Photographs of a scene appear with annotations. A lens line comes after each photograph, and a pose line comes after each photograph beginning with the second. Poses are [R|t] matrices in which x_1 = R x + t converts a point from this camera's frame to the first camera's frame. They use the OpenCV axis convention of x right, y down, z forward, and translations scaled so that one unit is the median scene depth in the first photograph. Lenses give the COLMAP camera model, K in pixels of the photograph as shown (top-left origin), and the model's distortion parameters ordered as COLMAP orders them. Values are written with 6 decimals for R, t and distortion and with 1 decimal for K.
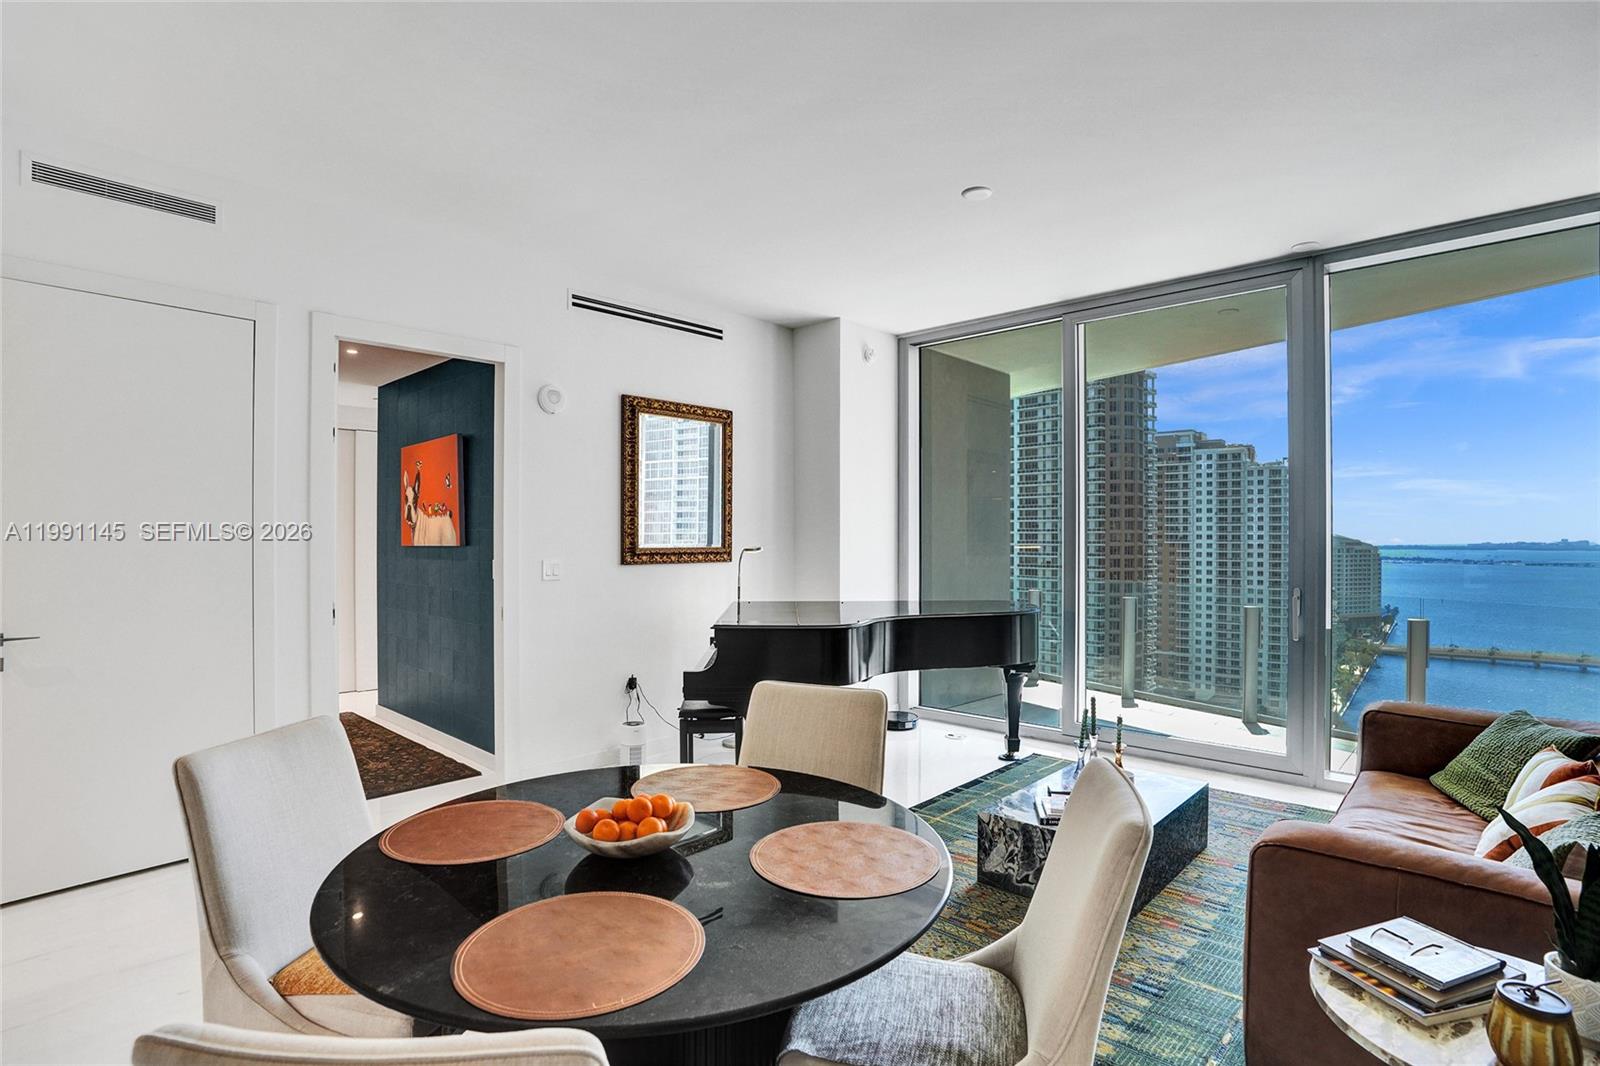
lens RADIAL K [[785.9, 0, 805.3], [0, 785.9, 540.4], [0, 0, 1]] dist [-0.065252, 0.027637]
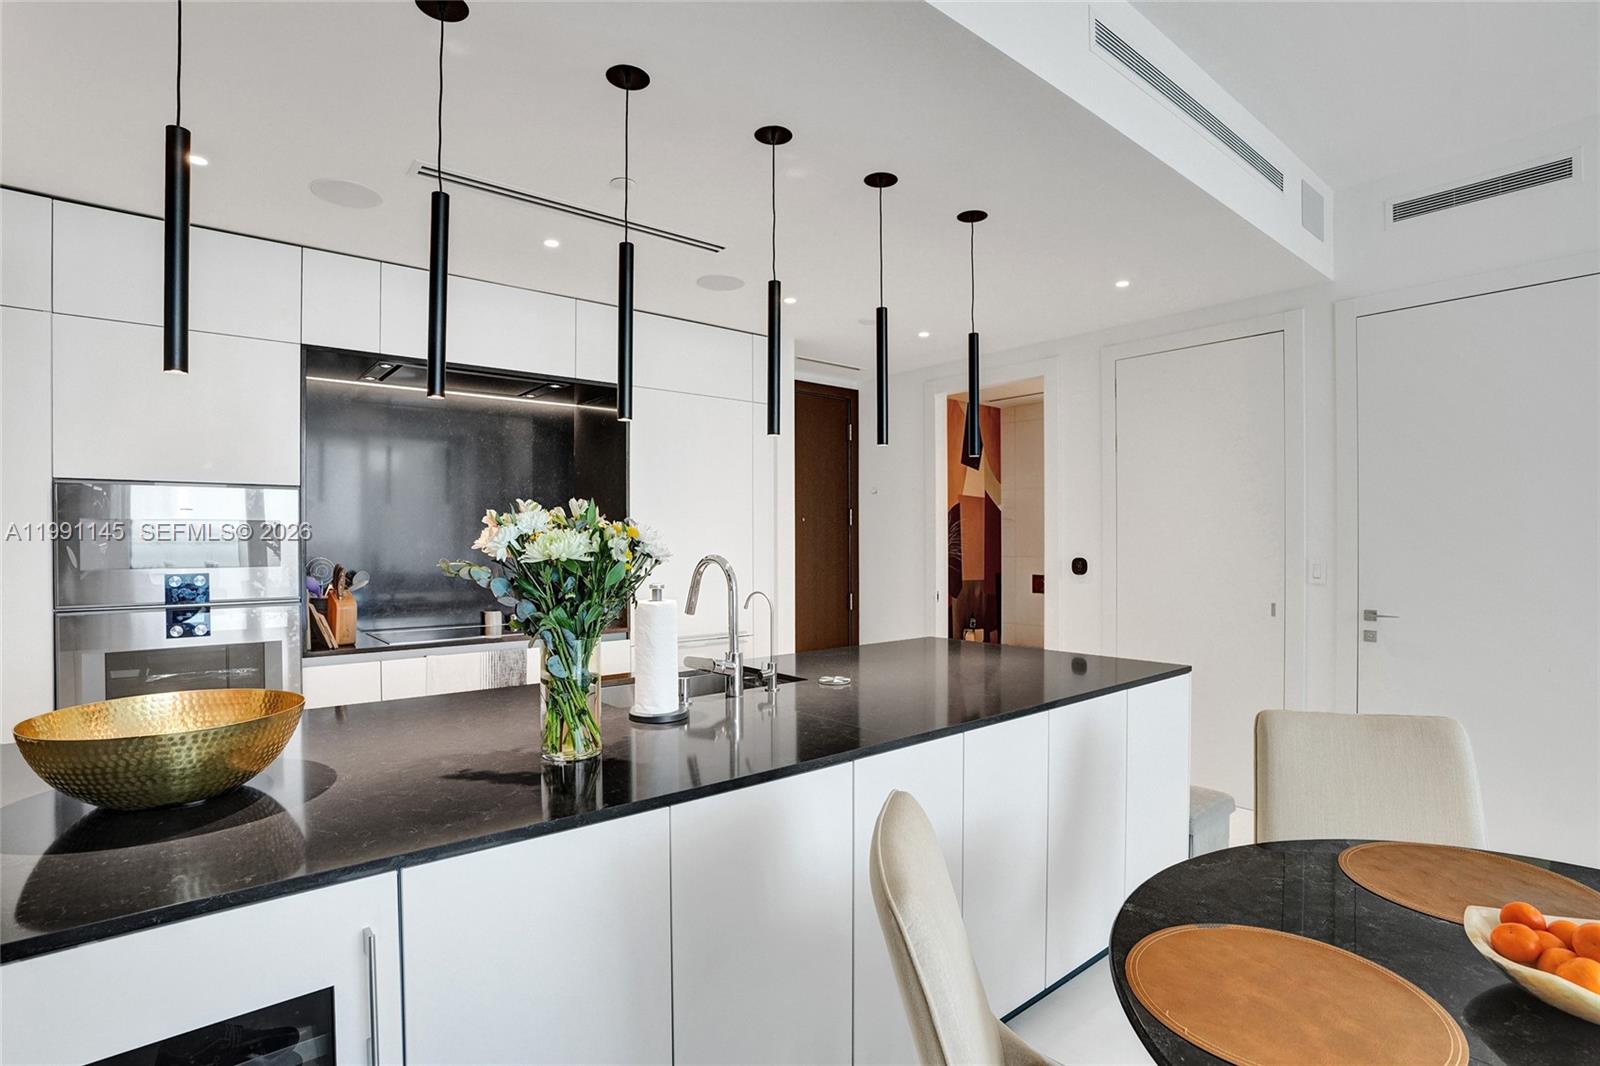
lens RADIAL K [[792.5, 0, 805.4], [0, 792.5, 537.4], [0, 0, 1]] dist [-0.072003, 0.028734]
pose [[-0.122261, -0.005127, -0.992485, 0.128726], [0.000706, 0.999986, -0.005252, 0.007059], [0.992498, -0.001343, -0.122256, 0.126755]]
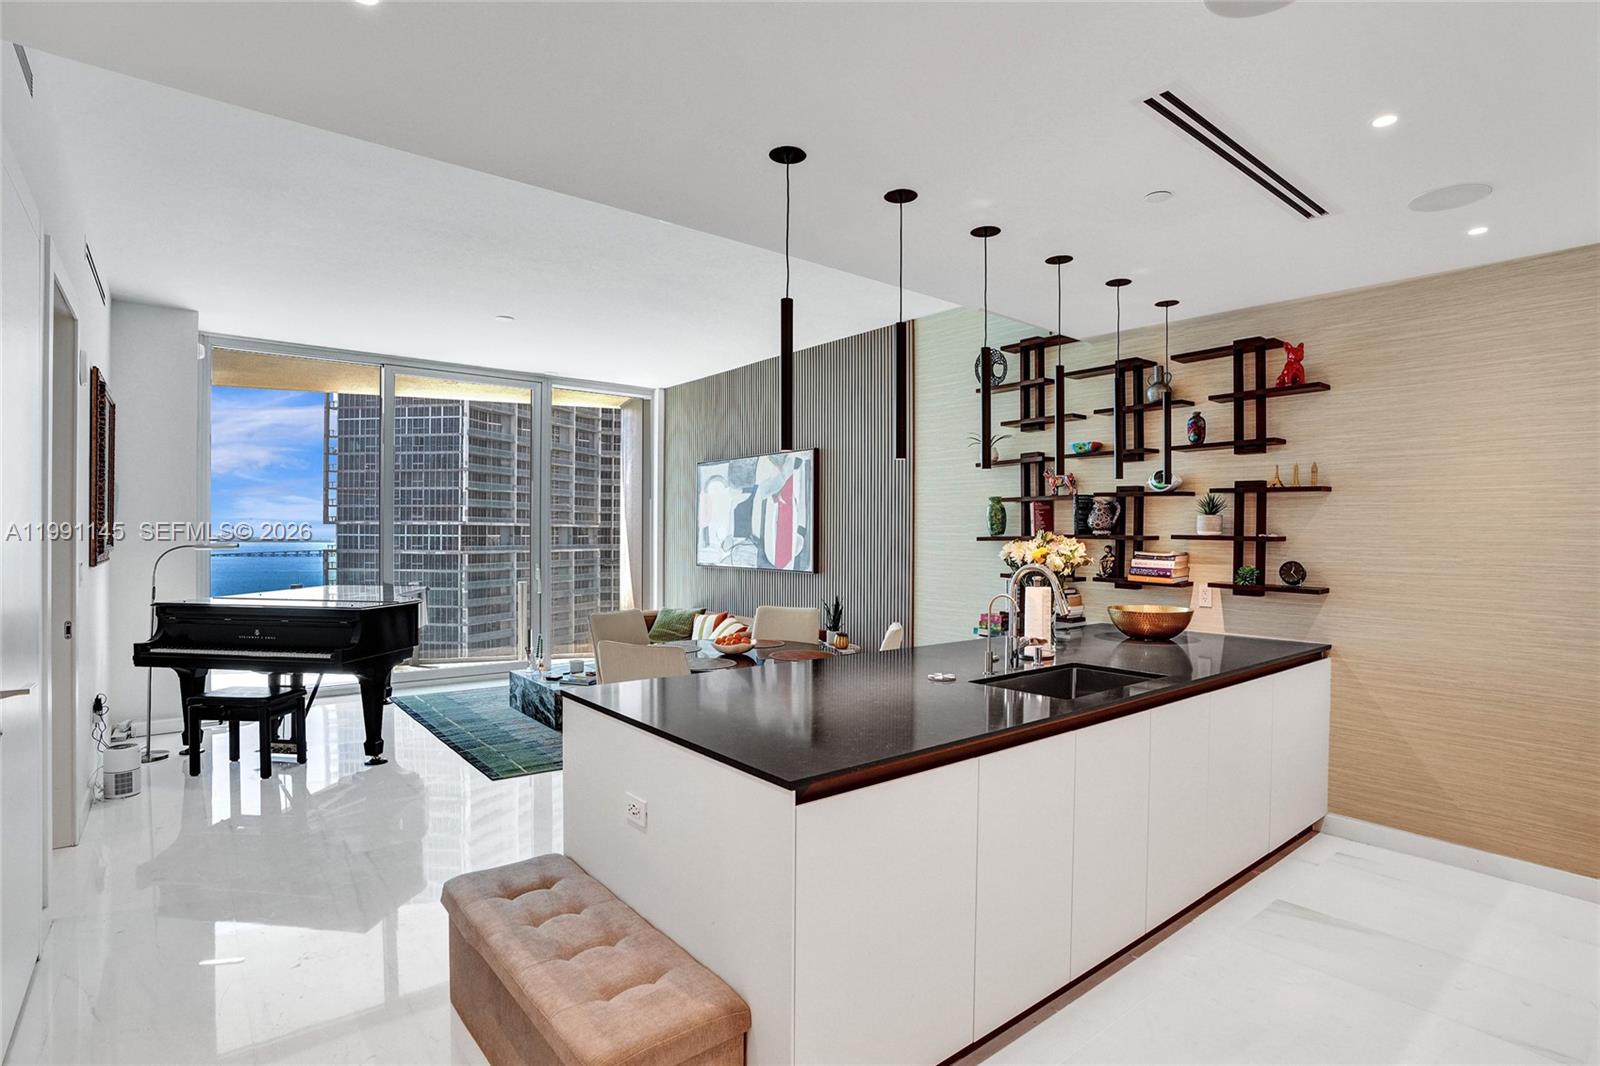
lens RADIAL K [[792.5, 0, 805.4], [0, 792.5, 537.4], [0, 0, 1]] dist [-0.072003, 0.028734]
pose [[0.142377, -0.002487, 0.989809, -0.839870], [-0.003368, 0.999990, 0.002997, -0.004812], [-0.989807, -0.003760, 0.142367, 0.104504]]
